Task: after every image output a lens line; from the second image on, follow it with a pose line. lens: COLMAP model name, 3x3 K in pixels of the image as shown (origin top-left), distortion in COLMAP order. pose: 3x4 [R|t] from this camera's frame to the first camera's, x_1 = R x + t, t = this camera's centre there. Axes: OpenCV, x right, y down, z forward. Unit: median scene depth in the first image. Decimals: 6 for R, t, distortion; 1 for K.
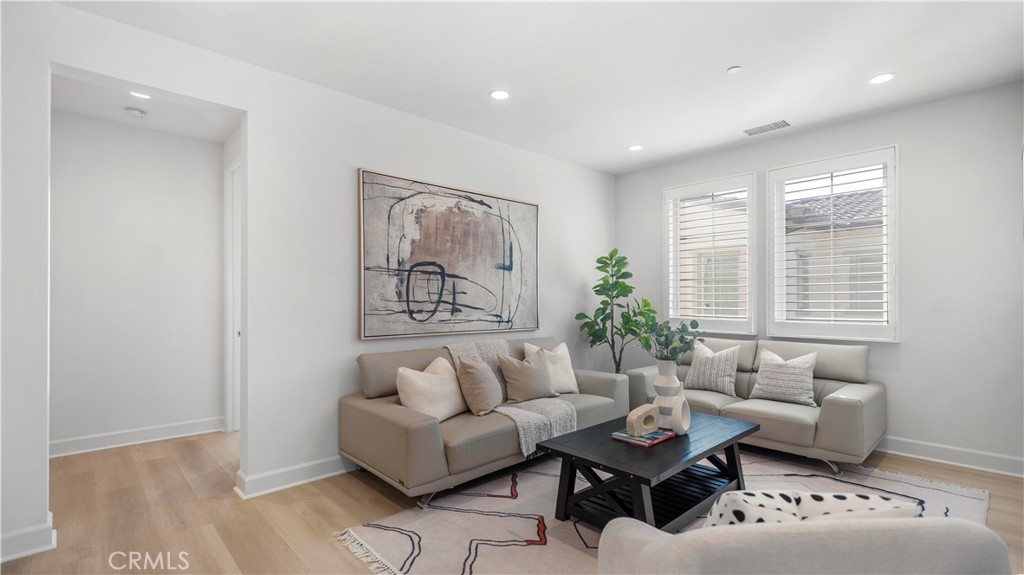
lens RADIAL K [[461.7, 0, 514.0], [0, 461.7, 295.7], [0, 0, 1]] dist [0.000064, -0.000062]
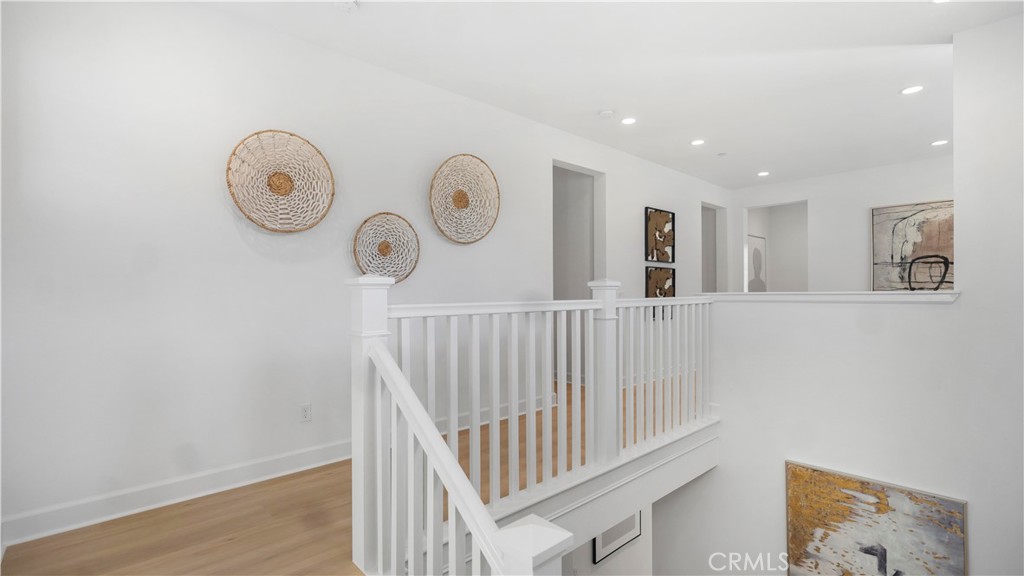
lens RADIAL K [[461.7, 0, 507.9], [0, 461.7, 287.3], [0, 0, 1]] dist [0.000064, -0.000062]
pose [[-0.013261, -0.005702, -0.999896, 1.318975], [0.017097, 0.999836, -0.005929, 0.015332], [0.999766, -0.017174, -0.013161, -0.346706]]
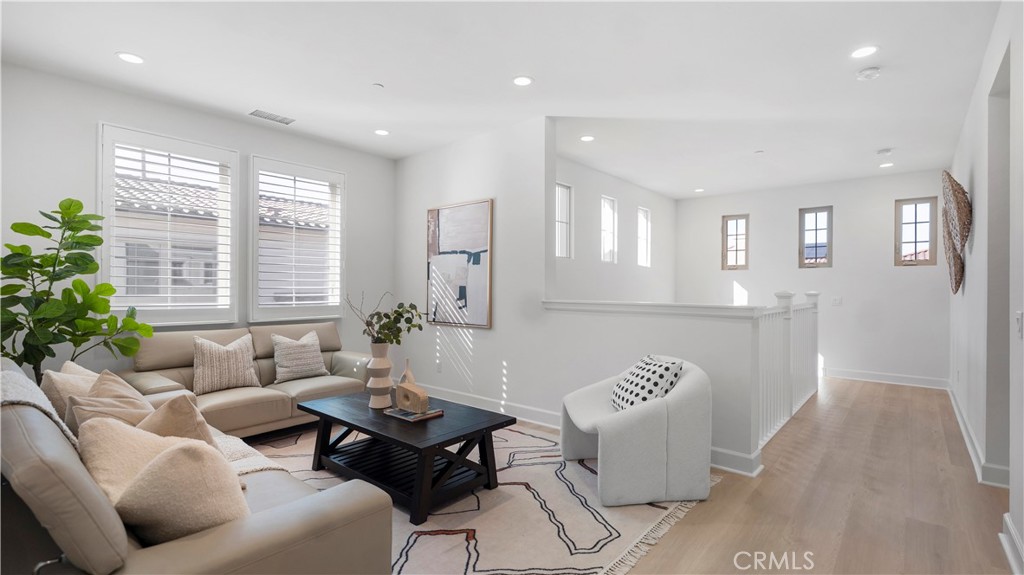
lens RADIAL K [[461.7, 0, 505.9], [0, 461.7, 293.4], [0, 0, 1]] dist [0.000064, -0.000062]
pose [[-0.102298, -0.008688, 0.994716, -0.567154], [-0.017294, 0.999826, 0.006954, 0.010582], [-0.994603, -0.016492, -0.102431, 0.634494]]
